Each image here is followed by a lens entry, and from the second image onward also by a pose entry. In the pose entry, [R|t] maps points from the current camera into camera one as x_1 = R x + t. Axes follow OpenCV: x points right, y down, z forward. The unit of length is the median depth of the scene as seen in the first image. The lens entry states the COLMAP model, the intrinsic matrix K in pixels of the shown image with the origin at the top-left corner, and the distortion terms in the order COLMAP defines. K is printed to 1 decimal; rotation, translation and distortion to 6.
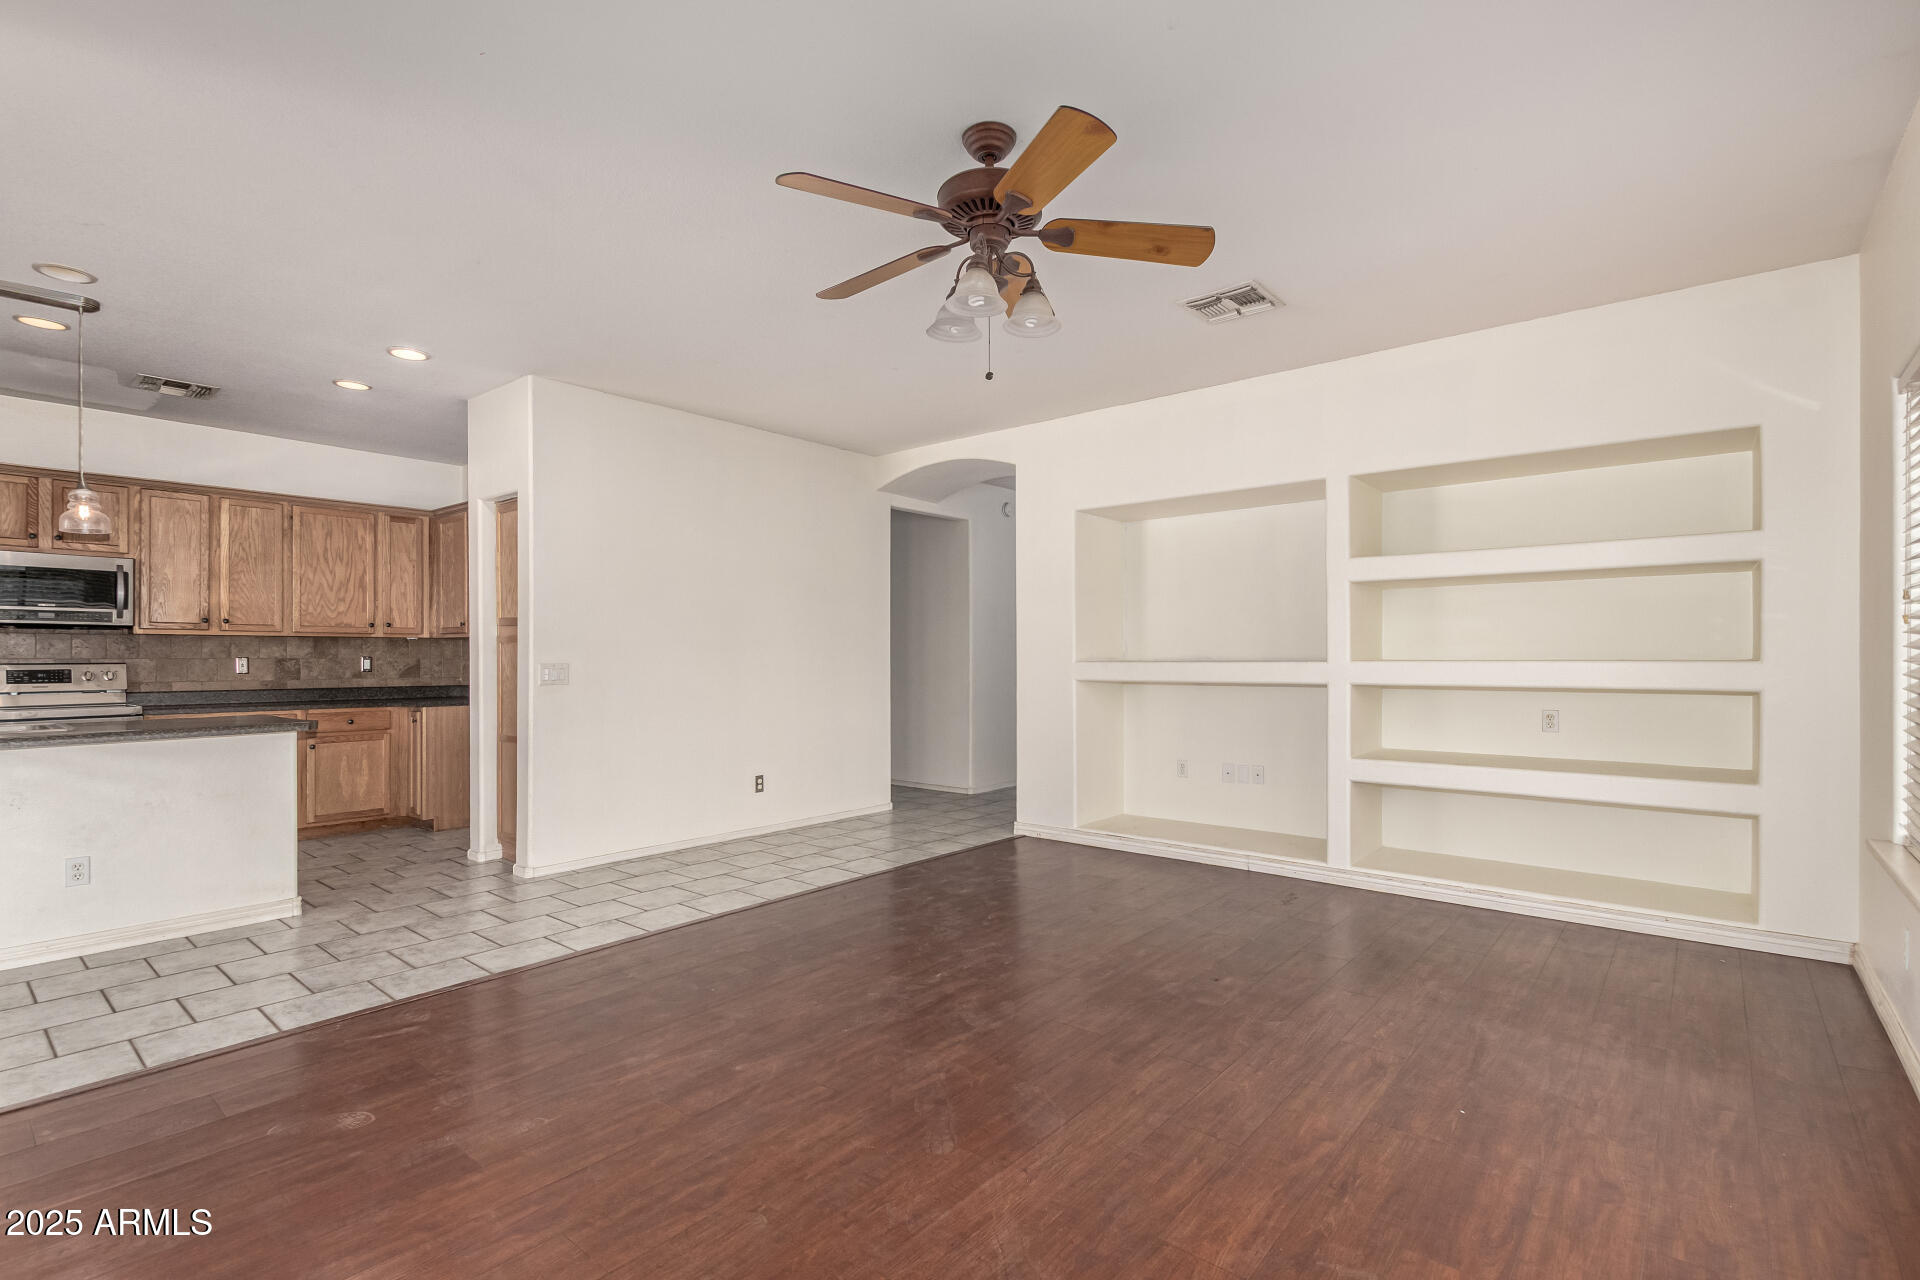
lens RADIAL K [[883.2, 0, 959.3], [0, 883.2, 656.2], [0, 0, 1]] dist [0.009854, -0.004442]
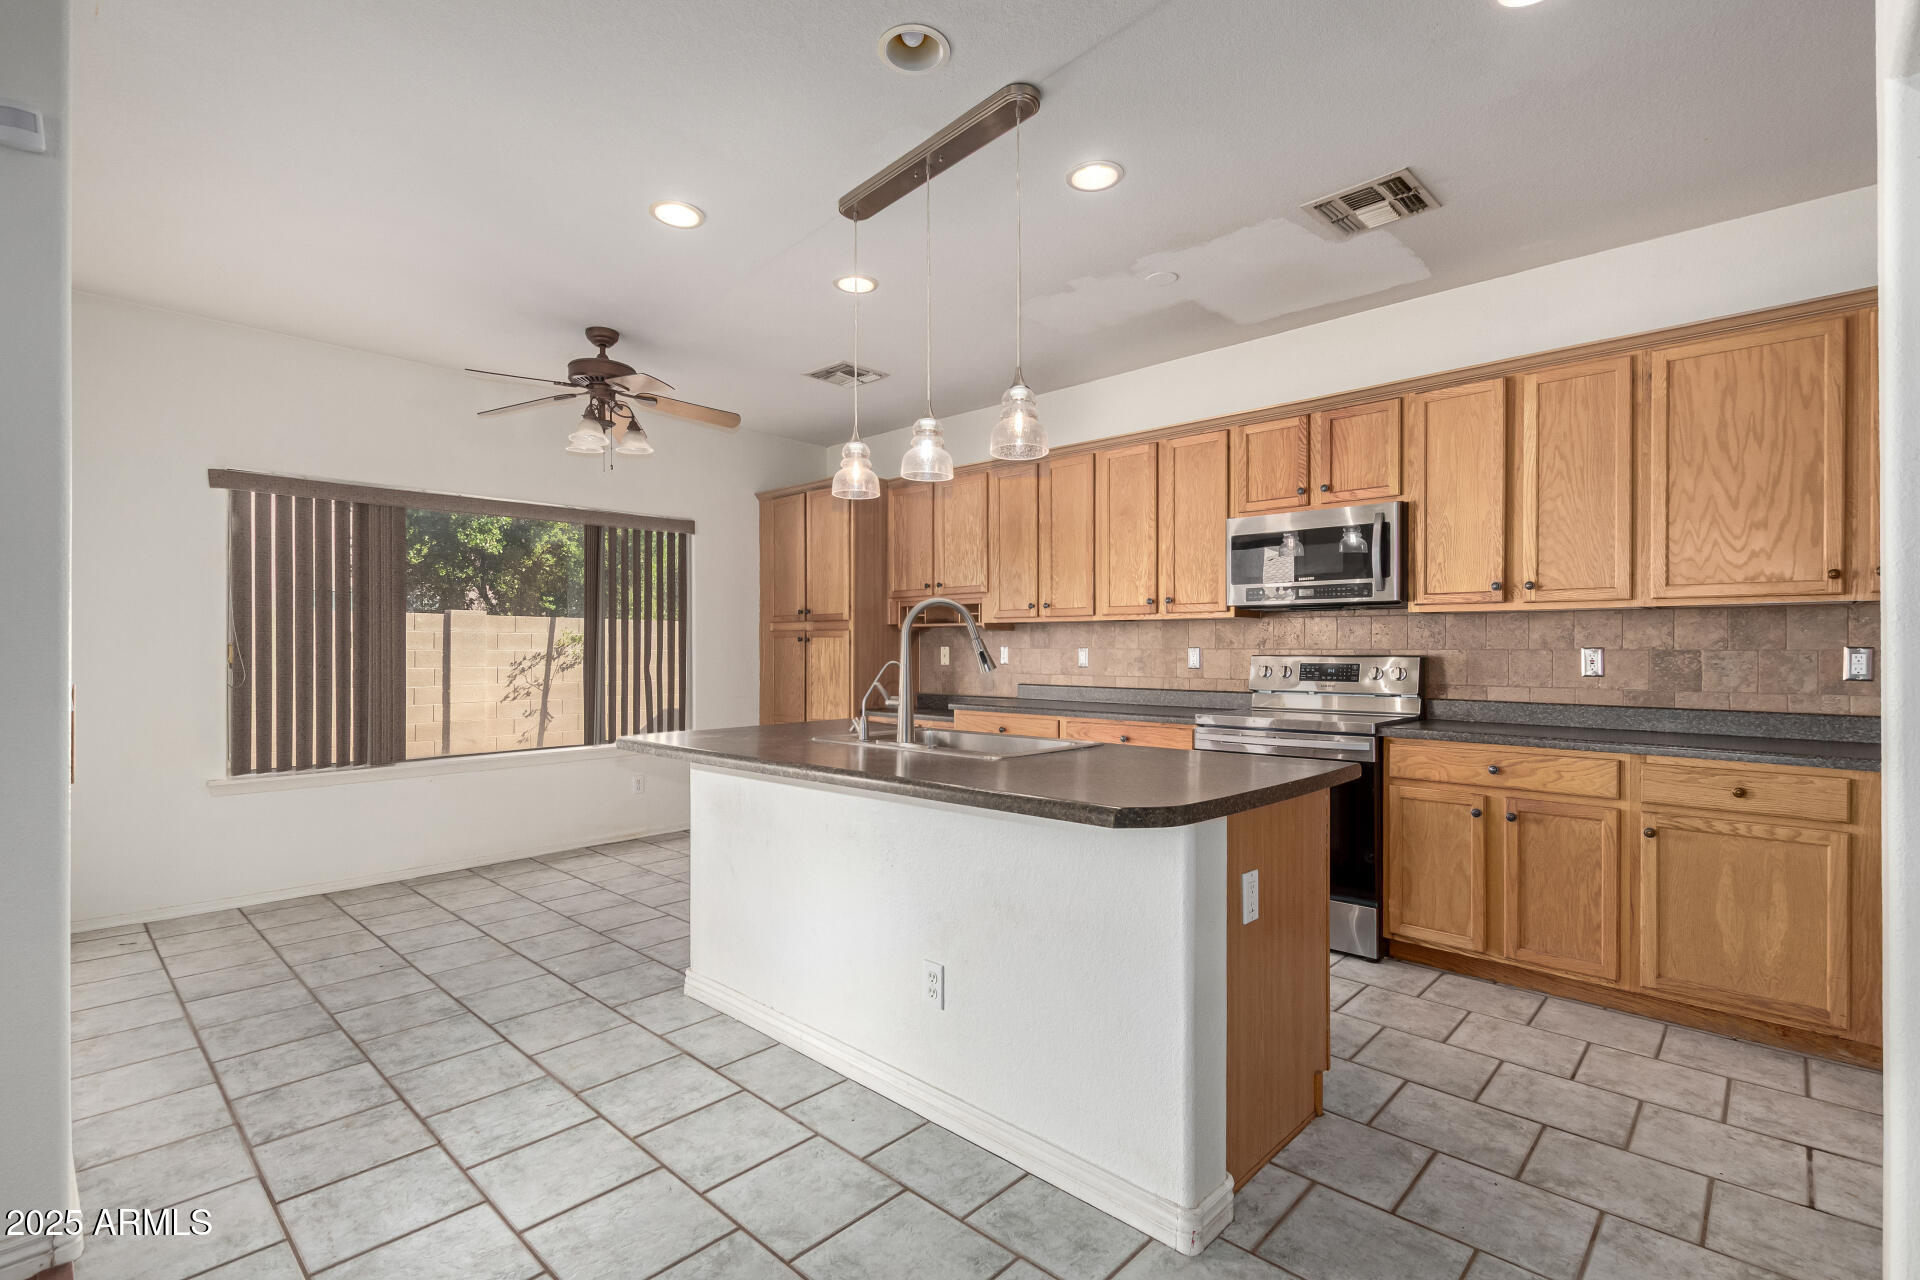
lens RADIAL K [[883.2, 0, 964.9], [0, 883.2, 647.6], [0, 0, 1]] dist [0.009854, -0.004442]
pose [[-0.054520, 0.002049, -0.998511, -0.235323], [0.000729, 0.999998, 0.002012, -0.000388], [0.998512, -0.000618, -0.054522, 0.685479]]
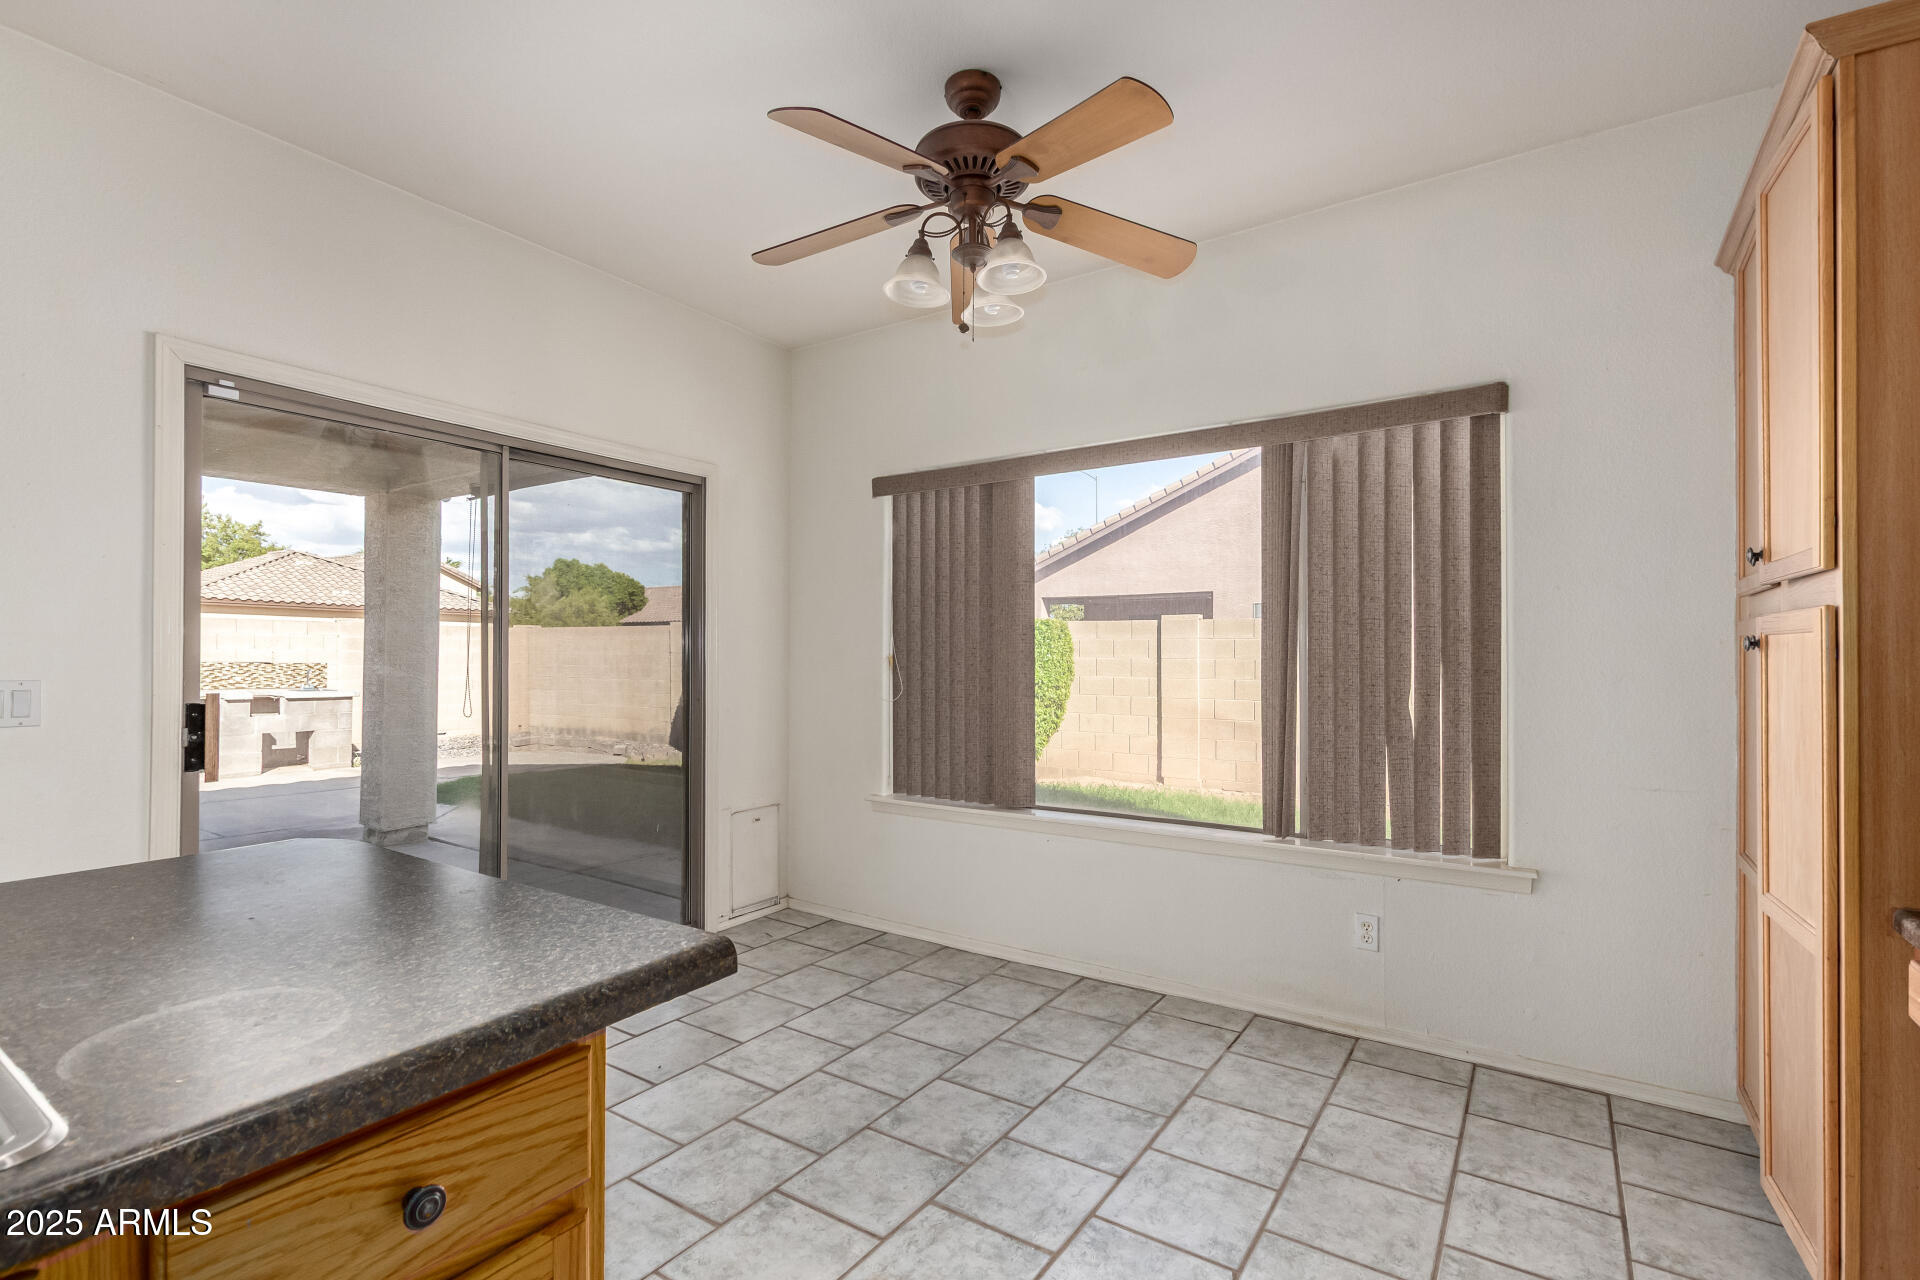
lens RADIAL K [[883.2, 0, 961.7], [0, 883.2, 649.8], [0, 0, 1]] dist [0.009854, -0.004442]
pose [[-0.992909, -0.007715, -0.118629, -0.937092], [-0.007309, 0.999966, -0.003853, -0.005339], [0.118655, -0.002959, -0.992931, 0.747945]]
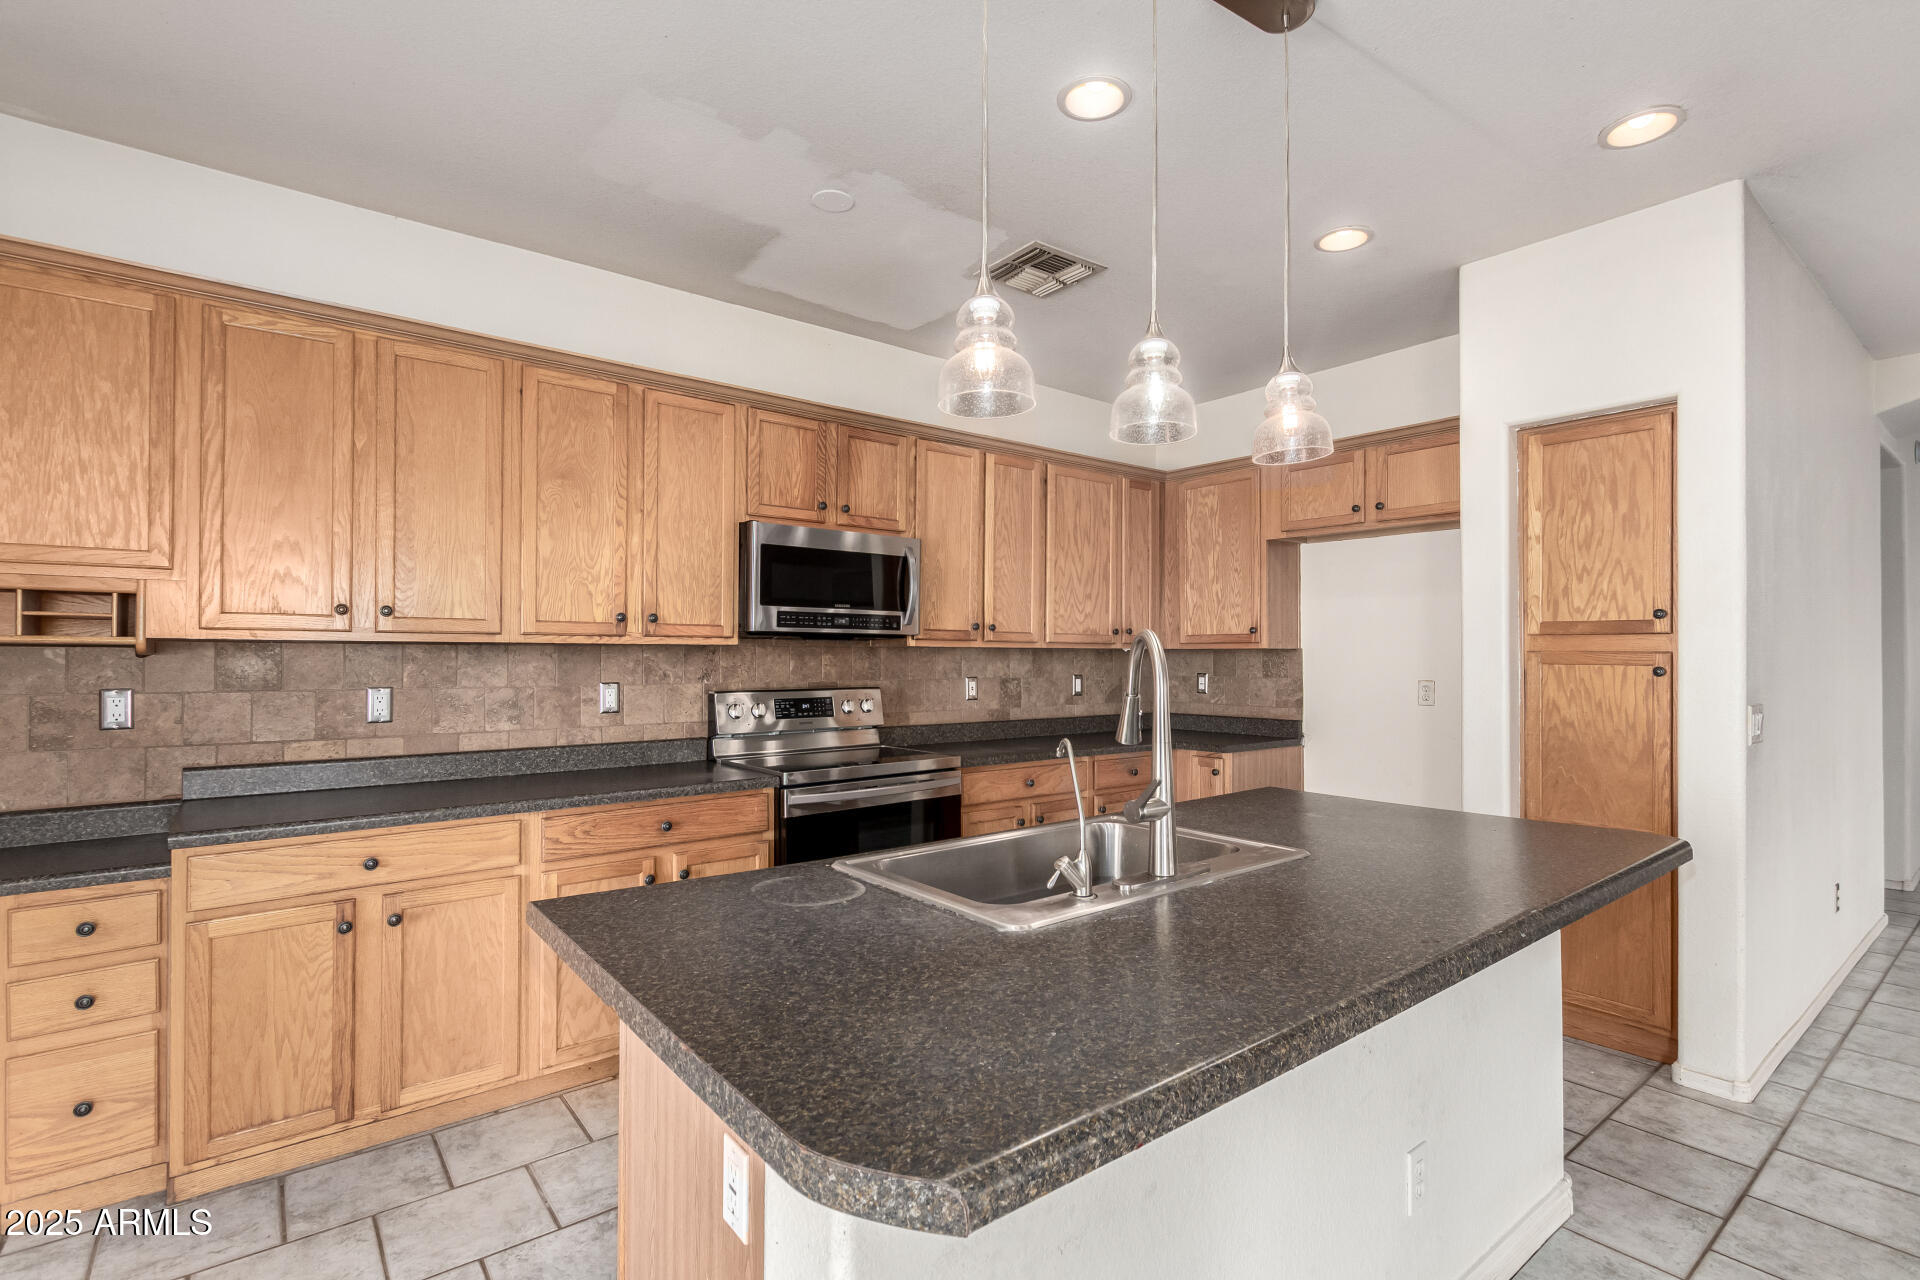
lens RADIAL K [[883.2, 0, 963.5], [0, 883.2, 643.5], [0, 0, 1]] dist [0.009854, -0.004442]
pose [[0.978404, 0.000655, -0.206701, -0.729032], [-0.003555, 0.999900, -0.013656, -0.018015], [0.206671, 0.014096, 0.978309, 0.325110]]
